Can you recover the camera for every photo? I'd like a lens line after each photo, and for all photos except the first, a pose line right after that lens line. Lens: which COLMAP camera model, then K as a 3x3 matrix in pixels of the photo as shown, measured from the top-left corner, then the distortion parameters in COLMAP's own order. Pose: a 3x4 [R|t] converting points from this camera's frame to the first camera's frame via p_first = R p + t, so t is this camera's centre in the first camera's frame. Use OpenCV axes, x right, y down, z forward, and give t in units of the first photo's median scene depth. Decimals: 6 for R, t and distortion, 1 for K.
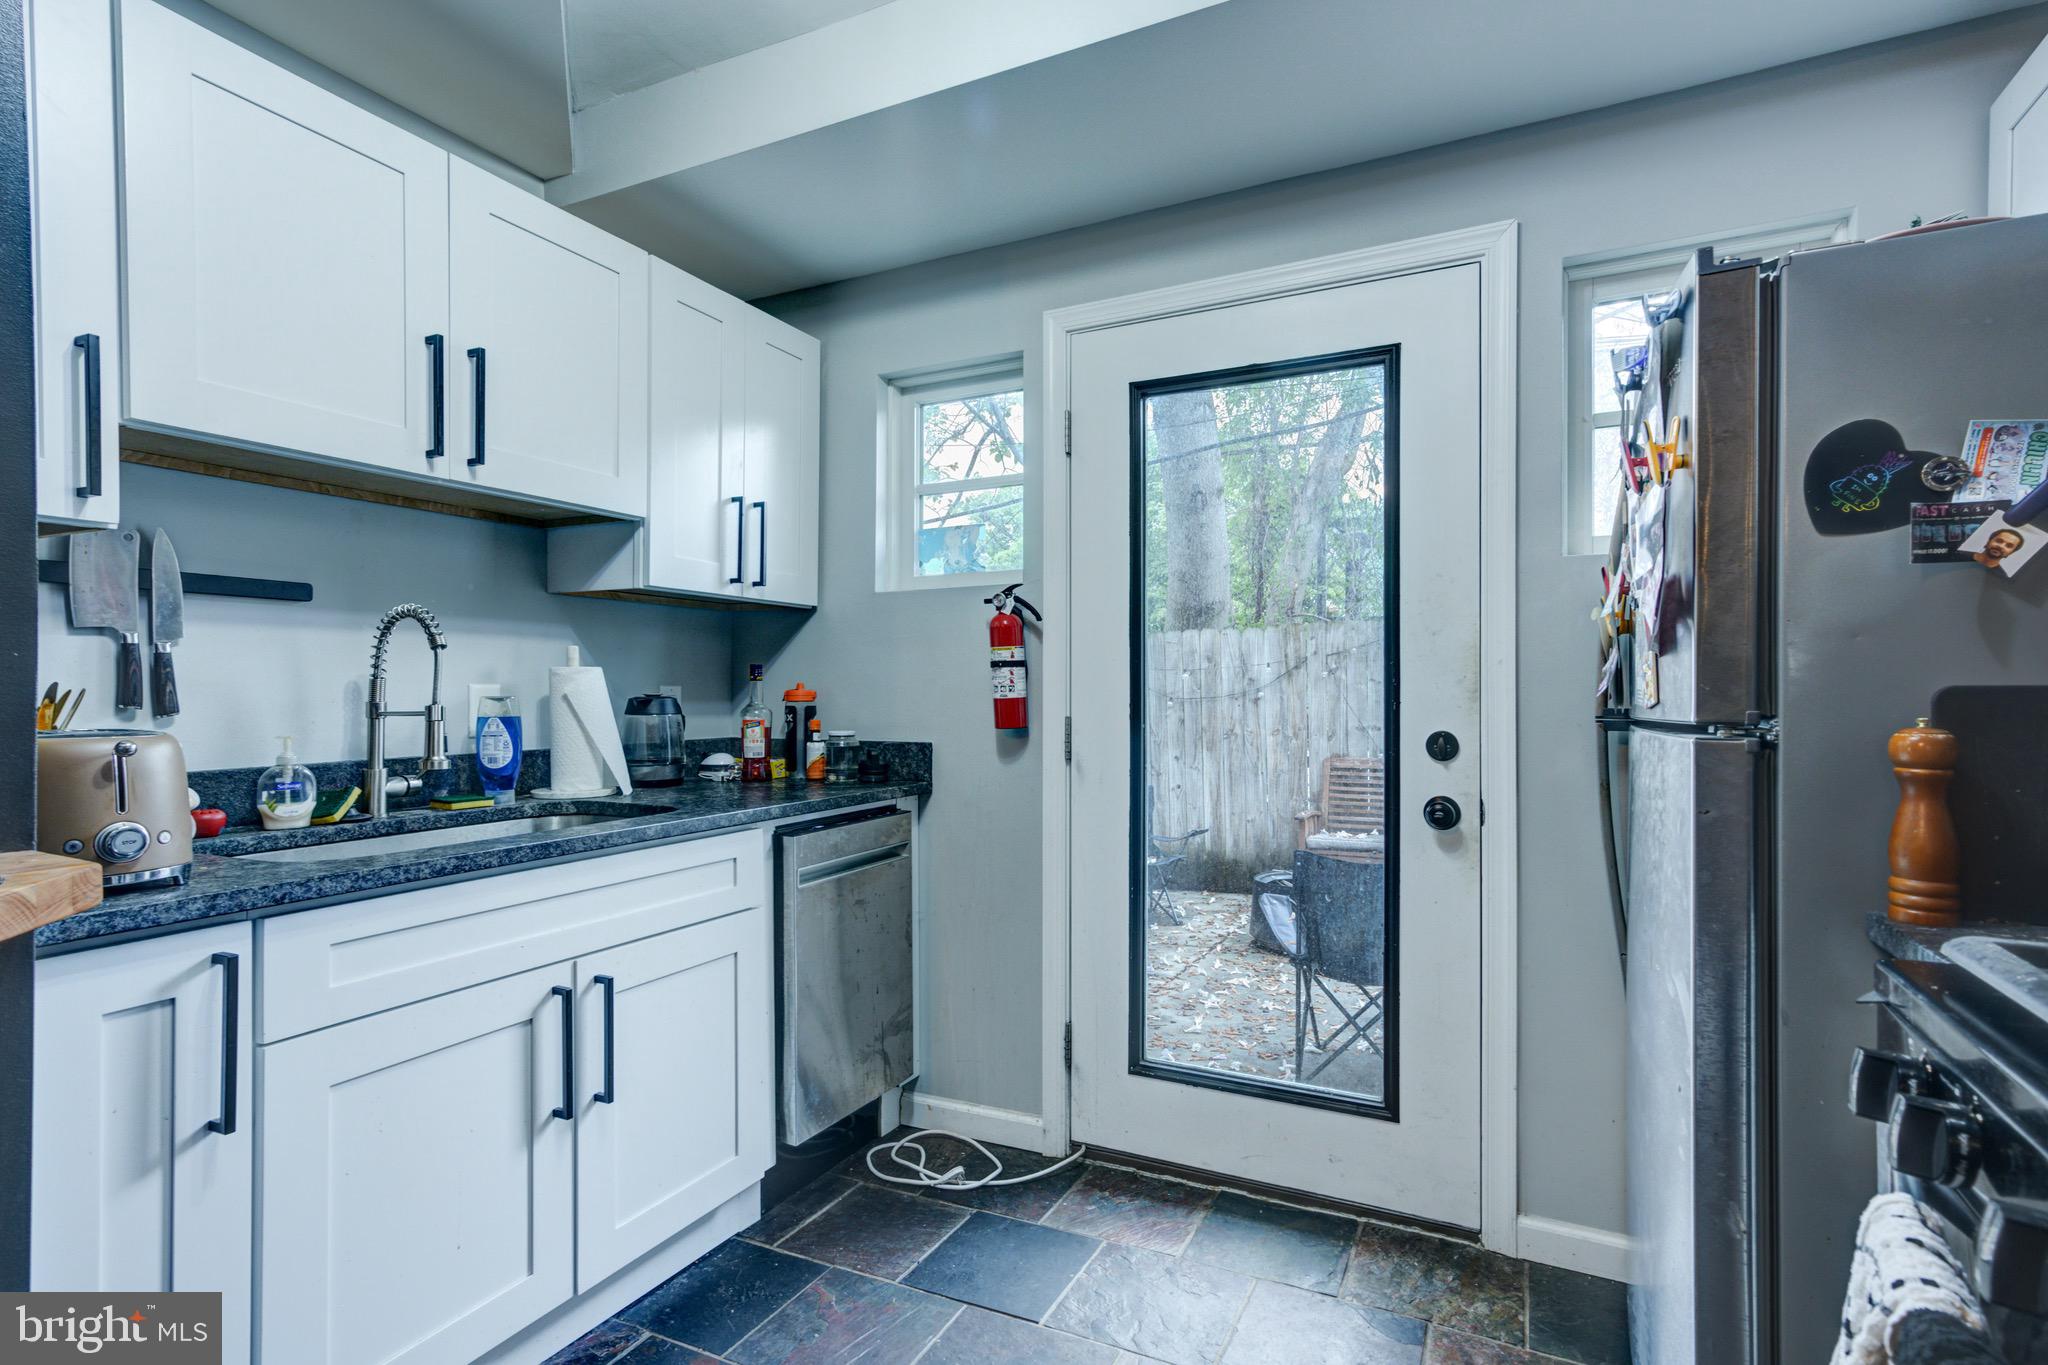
lens RADIAL K [[1007.8, 0, 977.5], [0, 1007.8, 692.0], [0, 0, 1]] dist [-0.002518, 0.009192]
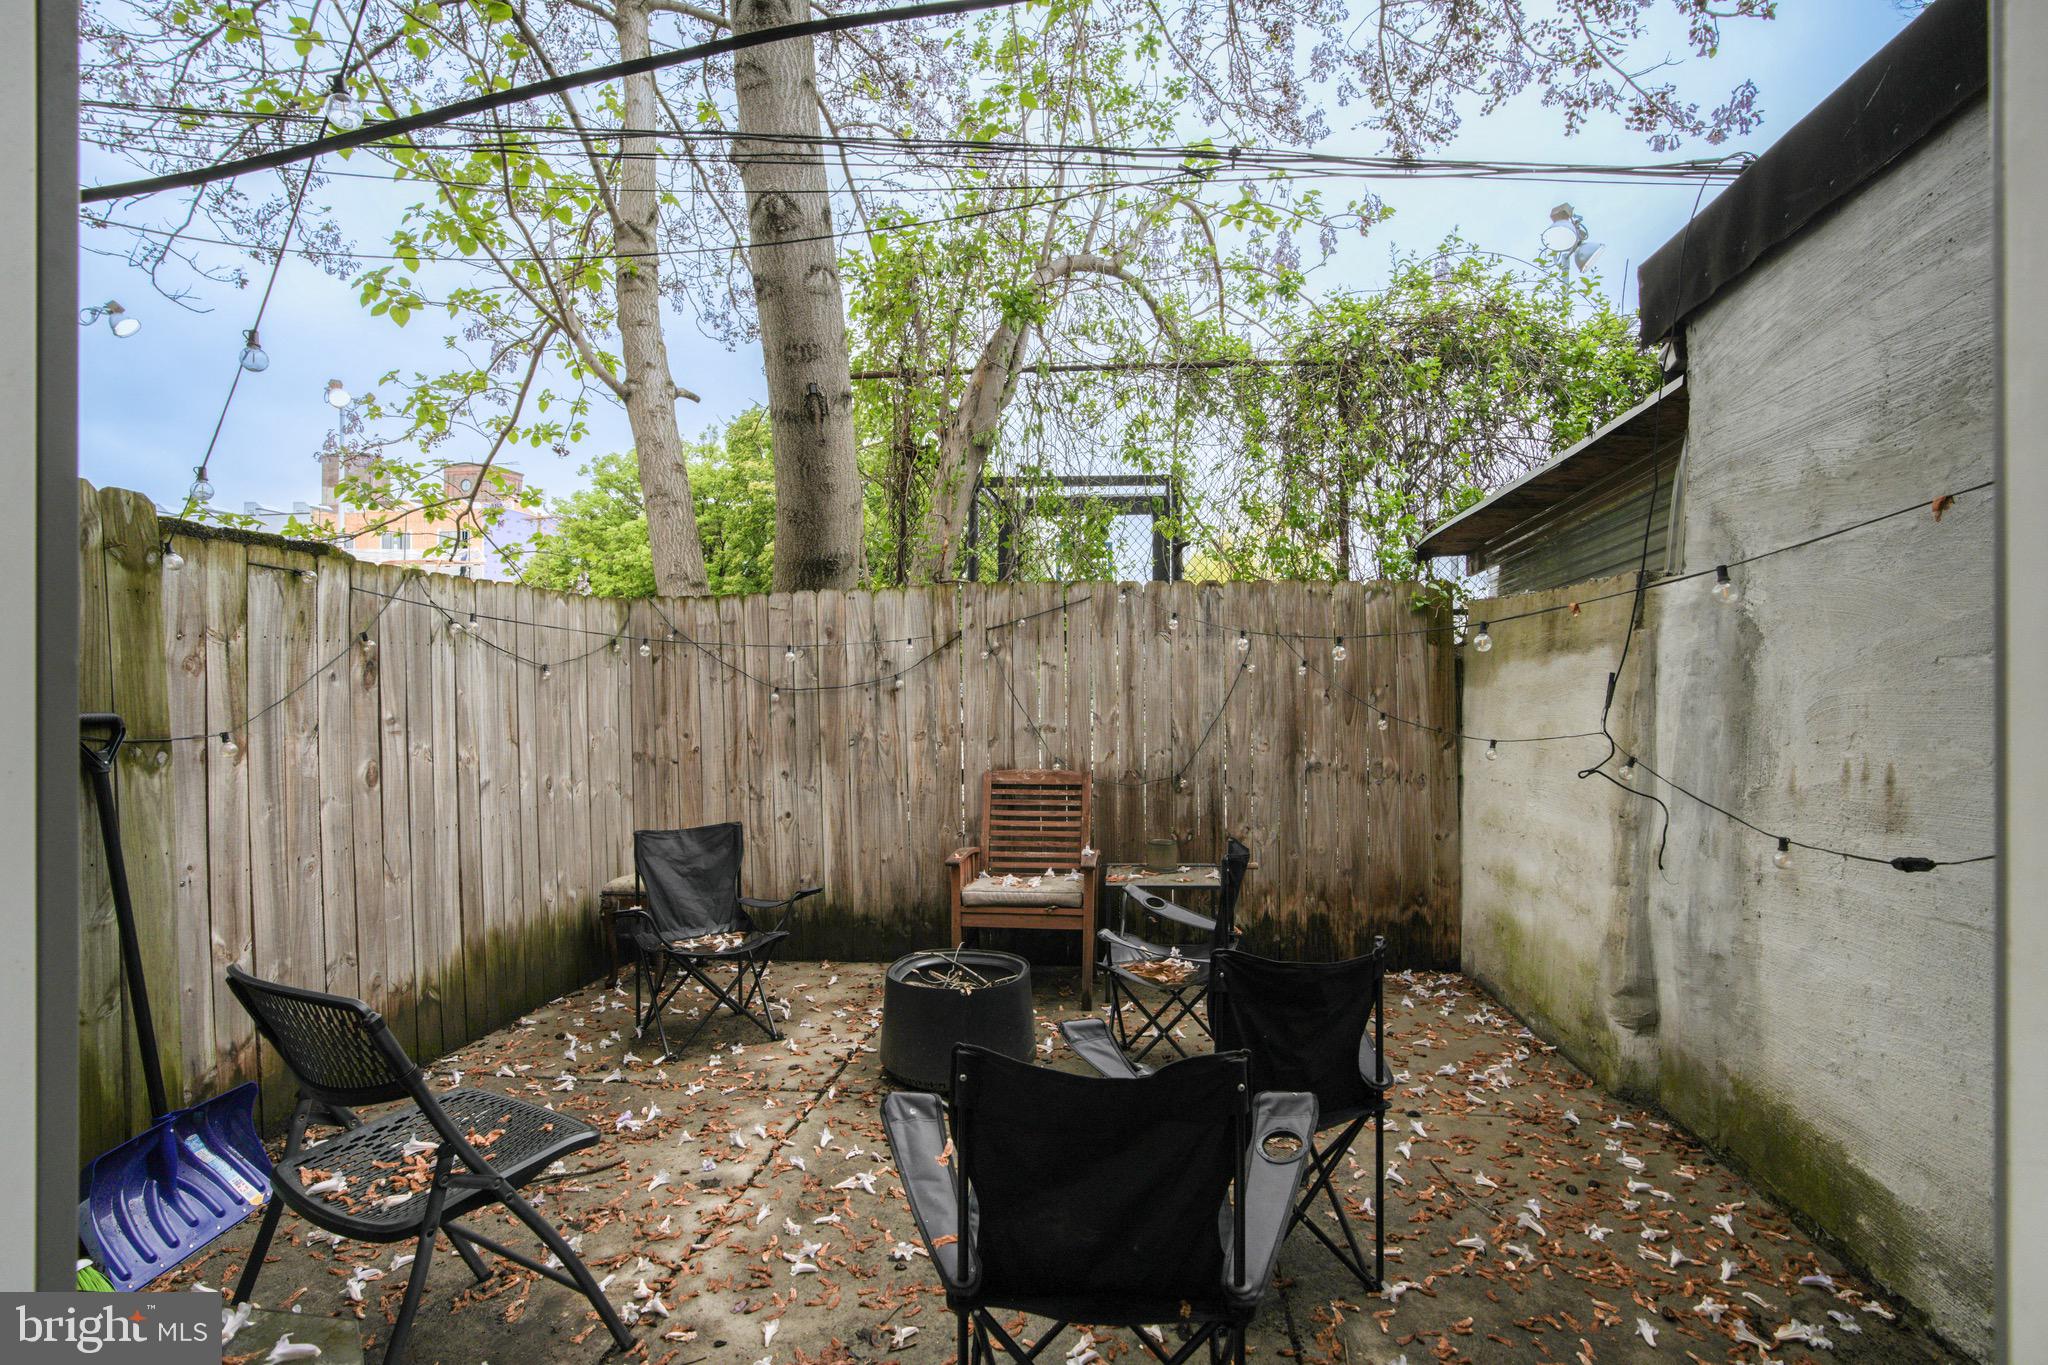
lens RADIAL K [[1007.8, 0, 949.8], [0, 1007.8, 703.0], [0, 0, 1]] dist [-0.002518, 0.009192]
pose [[0.950667, -0.006316, 0.310150, 0.252395], [-0.001500, 0.999687, 0.024955, -0.004011], [-0.310211, -0.024189, 0.950360, 0.841330]]
